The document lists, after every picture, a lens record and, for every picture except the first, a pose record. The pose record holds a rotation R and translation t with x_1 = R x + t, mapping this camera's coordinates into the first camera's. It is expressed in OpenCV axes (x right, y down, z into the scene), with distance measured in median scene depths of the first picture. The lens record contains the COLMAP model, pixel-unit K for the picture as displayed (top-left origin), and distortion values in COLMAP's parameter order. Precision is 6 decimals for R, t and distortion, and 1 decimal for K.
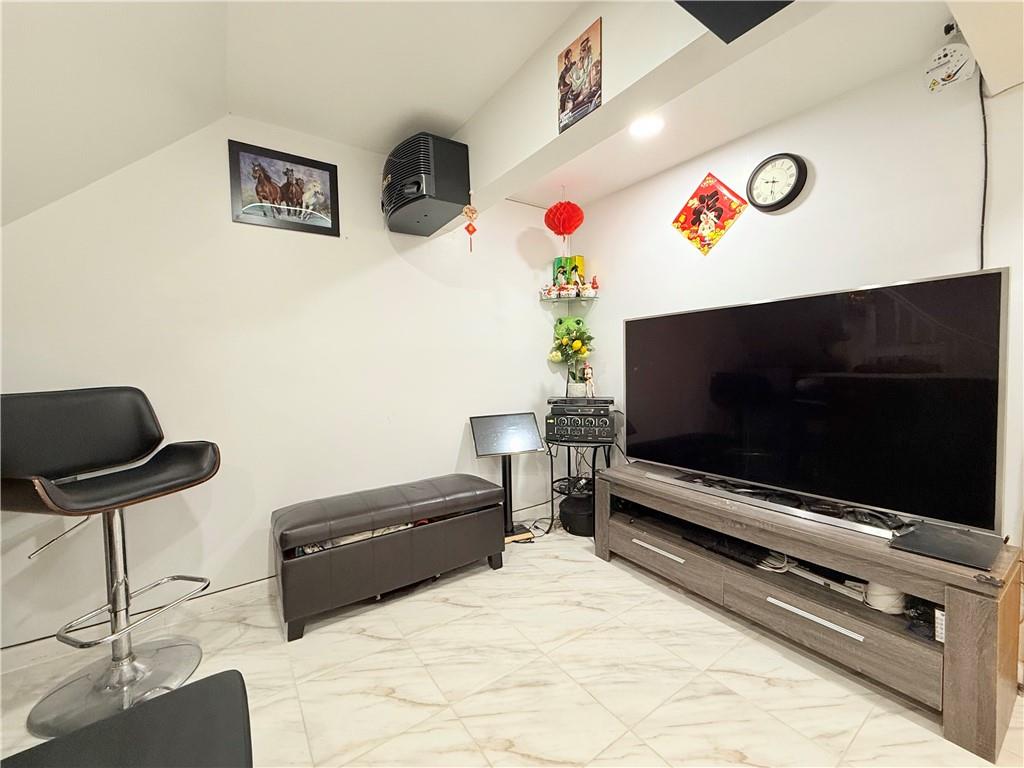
lens RADIAL K [[408.8, 0, 510.9], [0, 408.8, 384.6], [0, 0, 1]] dist [-0.000528, -0.000166]
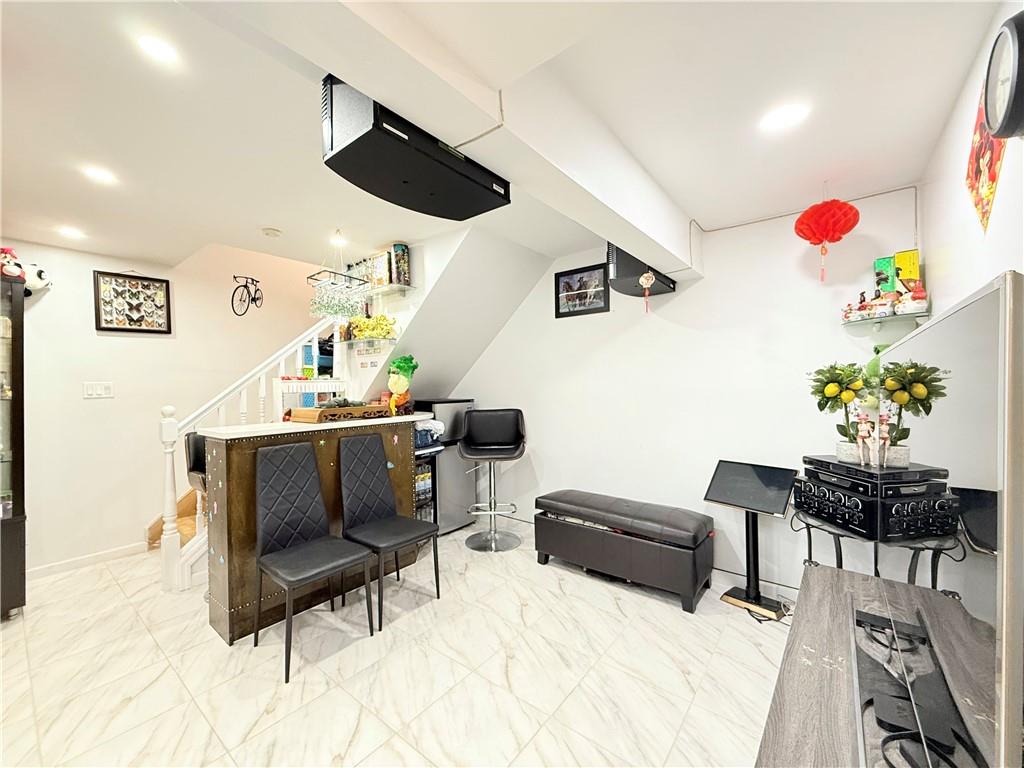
lens RADIAL K [[408.8, 0, 509.4], [0, 408.8, 384.1], [0, 0, 1]] dist [-0.000528, -0.000166]
pose [[0.286988, 0.015267, -0.957812, 0.898546], [-0.044854, 0.998990, 0.002484, -0.106252], [0.956883, 0.042248, 0.287383, 0.298042]]
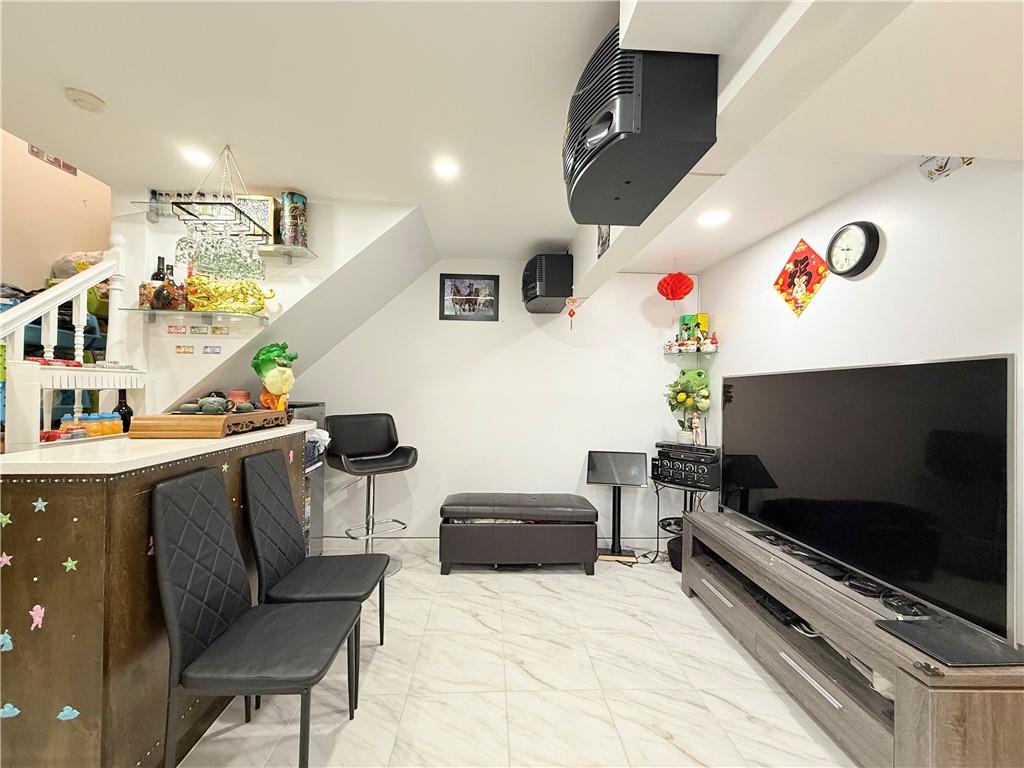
lens RADIAL K [[408.8, 0, 509.5], [0, 408.8, 383.9], [0, 0, 1]] dist [-0.000528, -0.000166]
pose [[0.846159, 0.026454, -0.532274, 0.459232], [-0.062756, 0.996764, -0.050225, -0.060157], [0.529223, 0.075901, 0.845081, -0.256154]]
